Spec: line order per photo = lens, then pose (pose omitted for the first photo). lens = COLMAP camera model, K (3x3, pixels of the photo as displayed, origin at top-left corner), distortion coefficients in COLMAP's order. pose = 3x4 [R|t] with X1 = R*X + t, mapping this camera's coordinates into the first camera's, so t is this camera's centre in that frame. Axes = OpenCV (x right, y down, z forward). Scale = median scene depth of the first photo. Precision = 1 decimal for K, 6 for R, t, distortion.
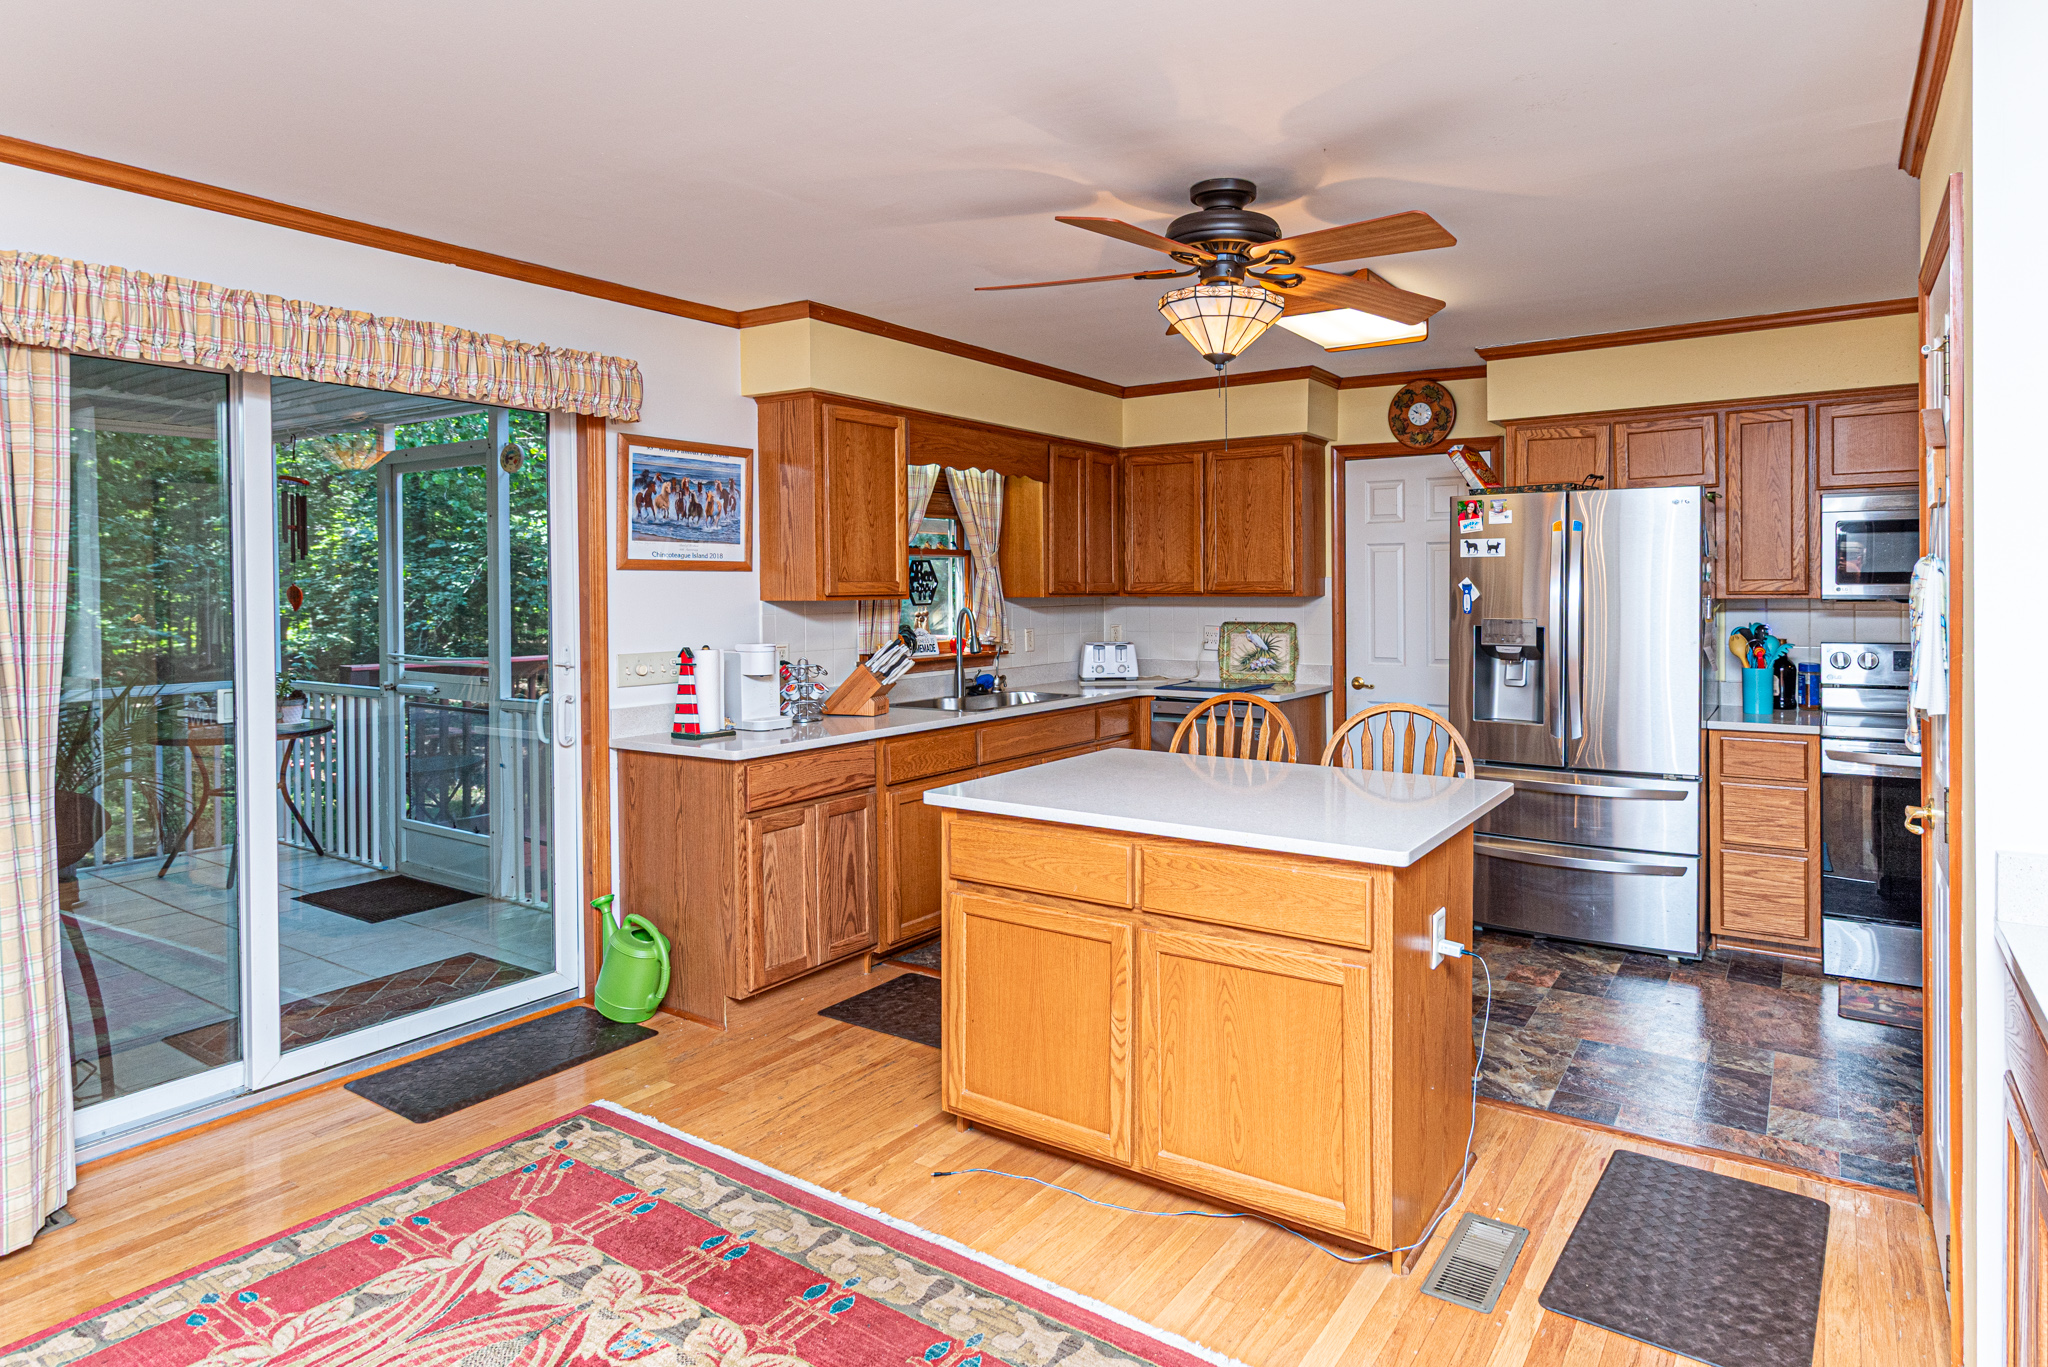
lens RADIAL K [[1129.5, 0, 1144.1], [0, 1129.5, 599.1], [0, 0, 1]] dist [0.005376, -0.000374]
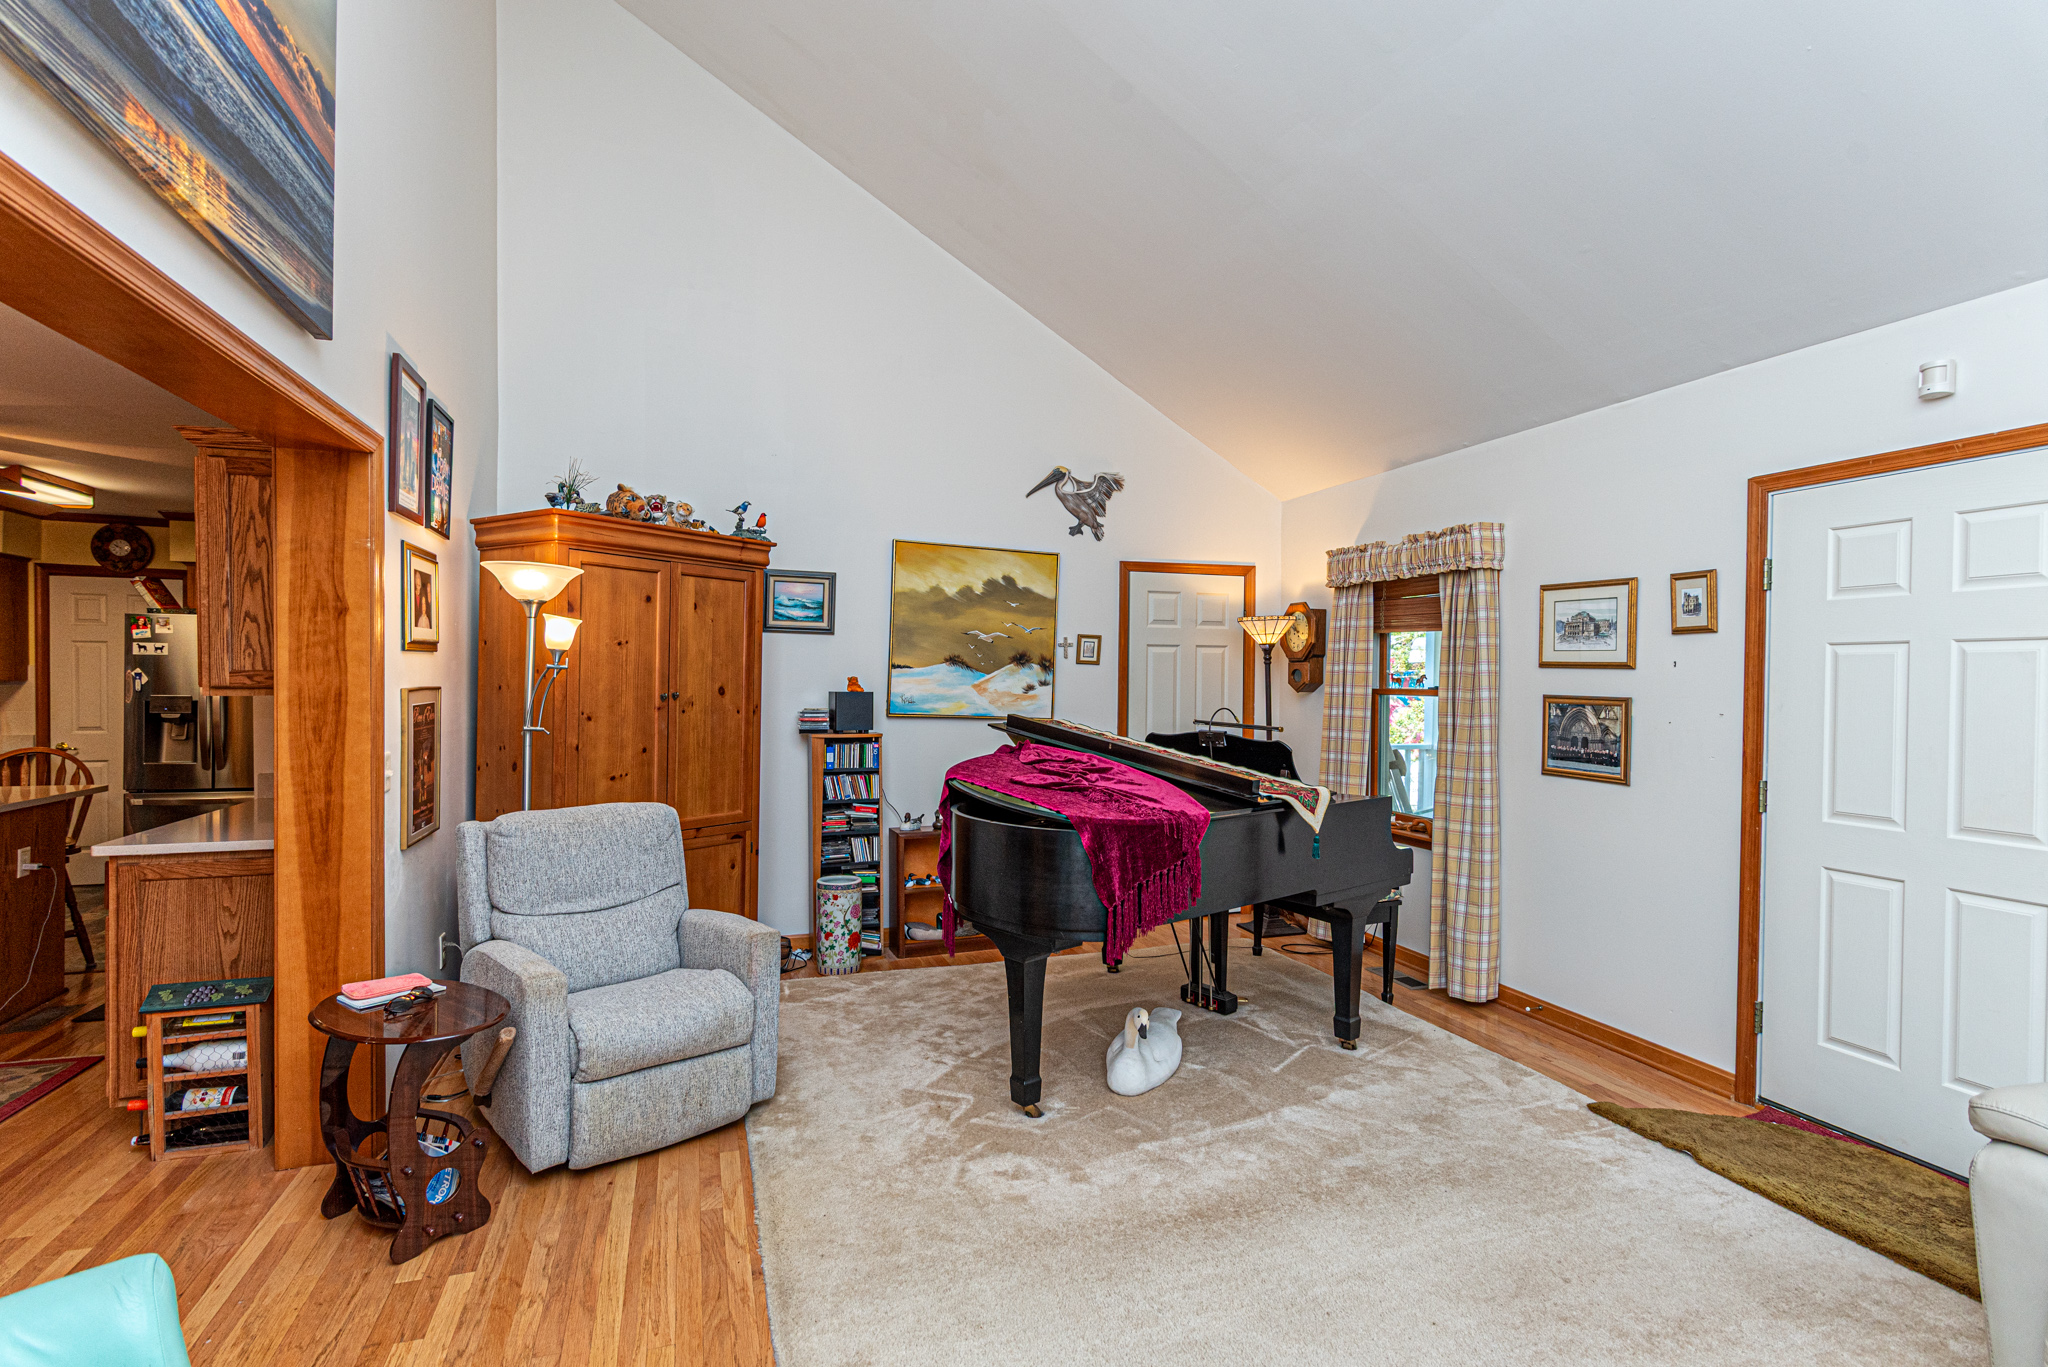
lens RADIAL K [[994.8, 0, 1023.9], [0, 994.8, 687.4], [0, 0, 1]] dist [0.002566, 0.000462]
pose [[0.652153, 0.002891, 0.758082, 0.061421], [-0.001987, 0.999996, -0.002105, 0.007378], [-0.758085, -0.000134, 0.652156, -0.859862]]
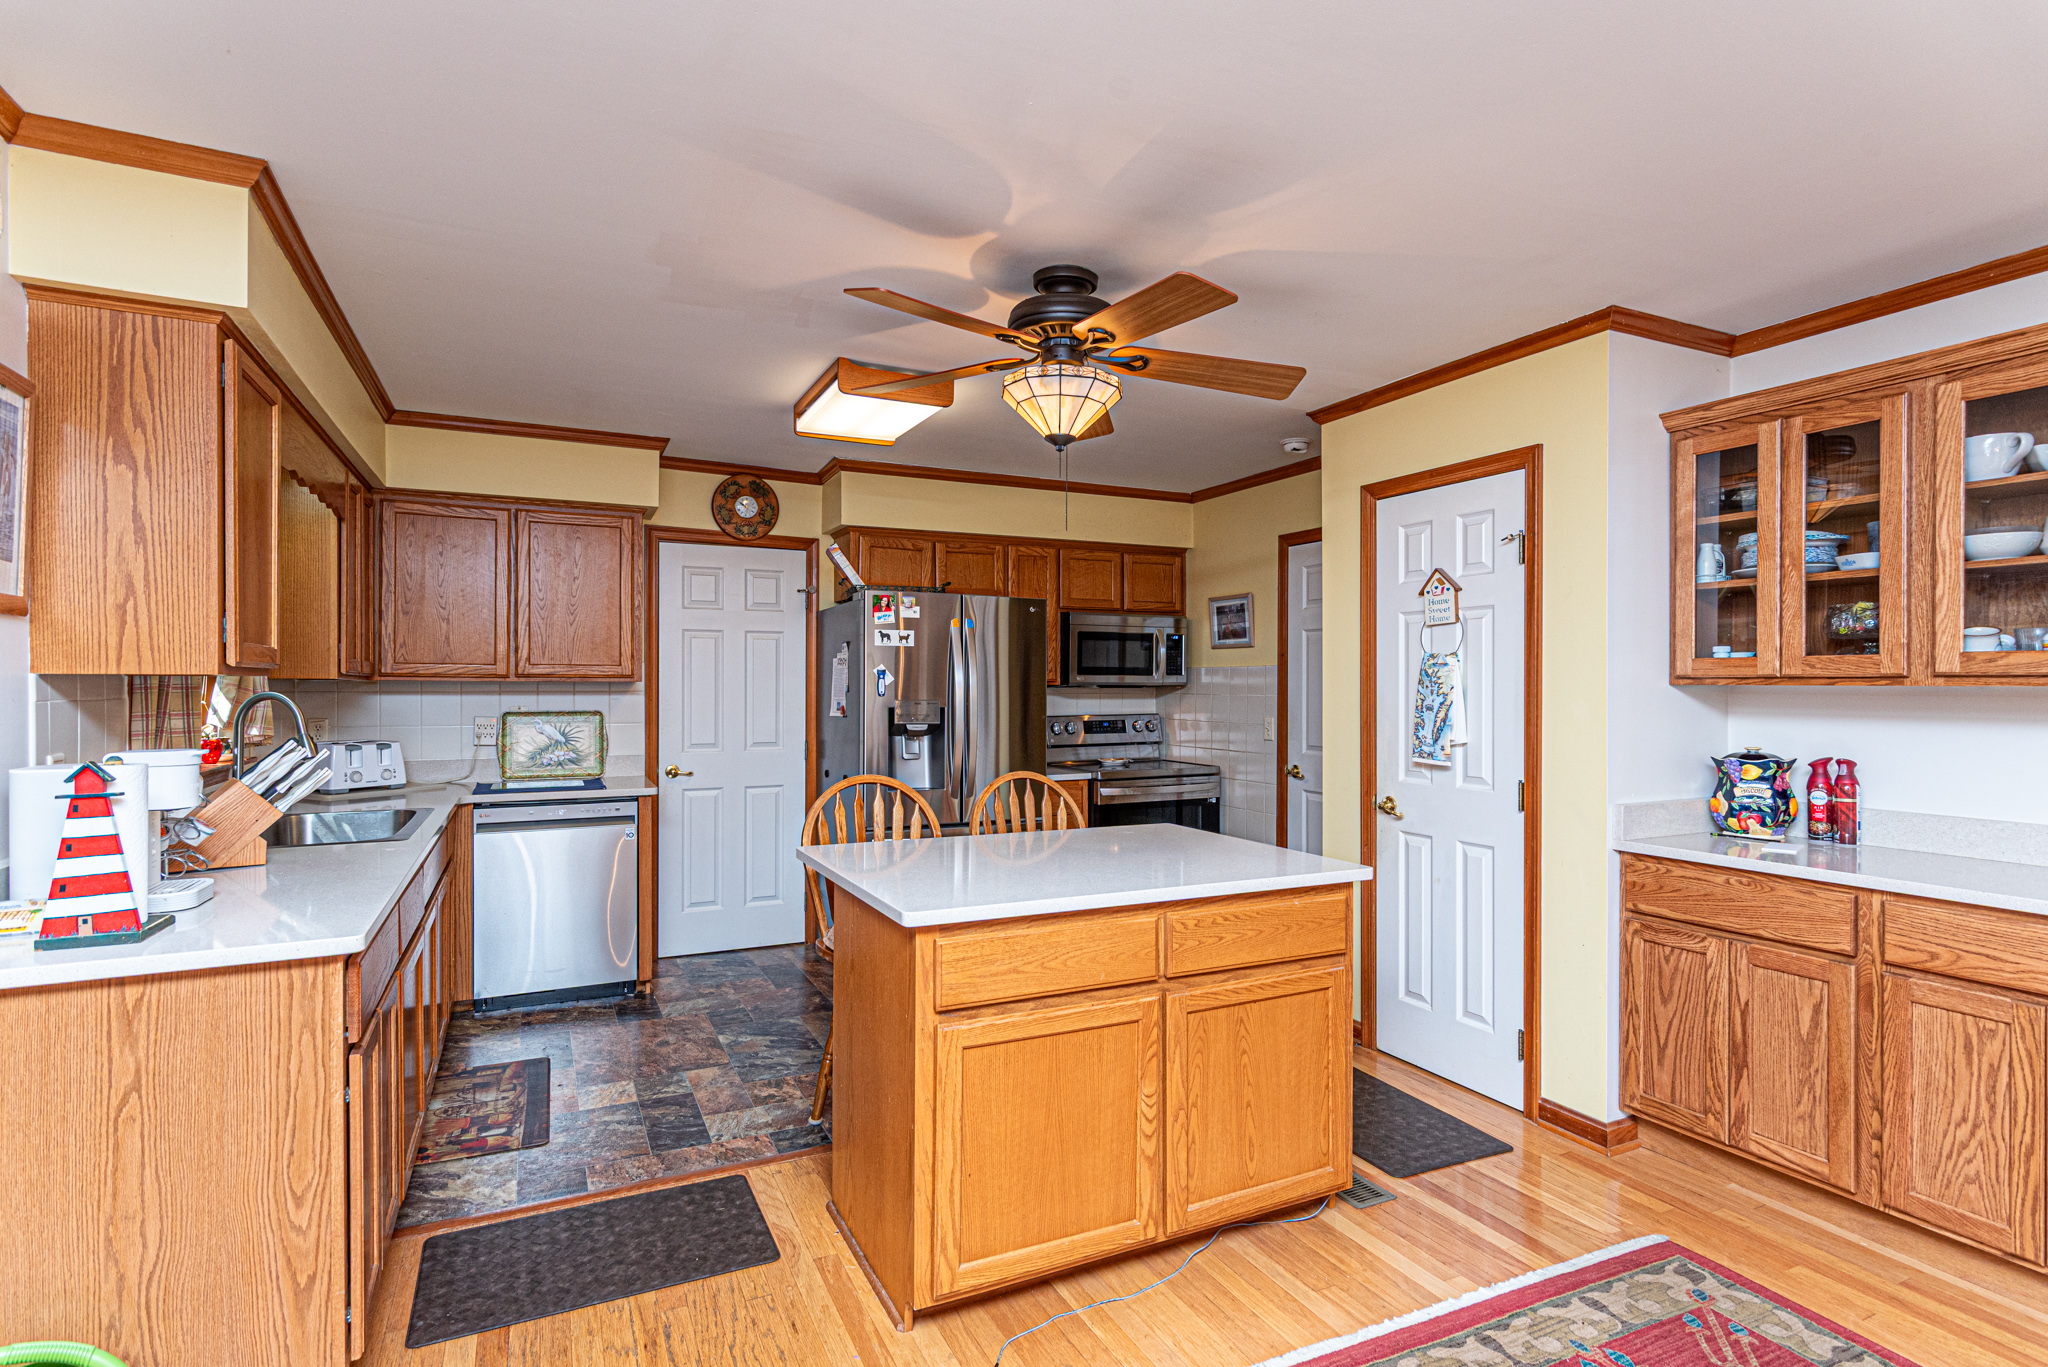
lens RADIAL K [[999.1, 0, 1016.4], [0, 999.1, 682.9], [0, 0, 1]] dist [0.002204, -0.000004]
pose [[0.543929, 0.008972, 0.839083, -0.548400], [0.003721, 0.999907, -0.013104, 0.015221], [-0.839123, 0.010250, 0.543845, 0.413835]]
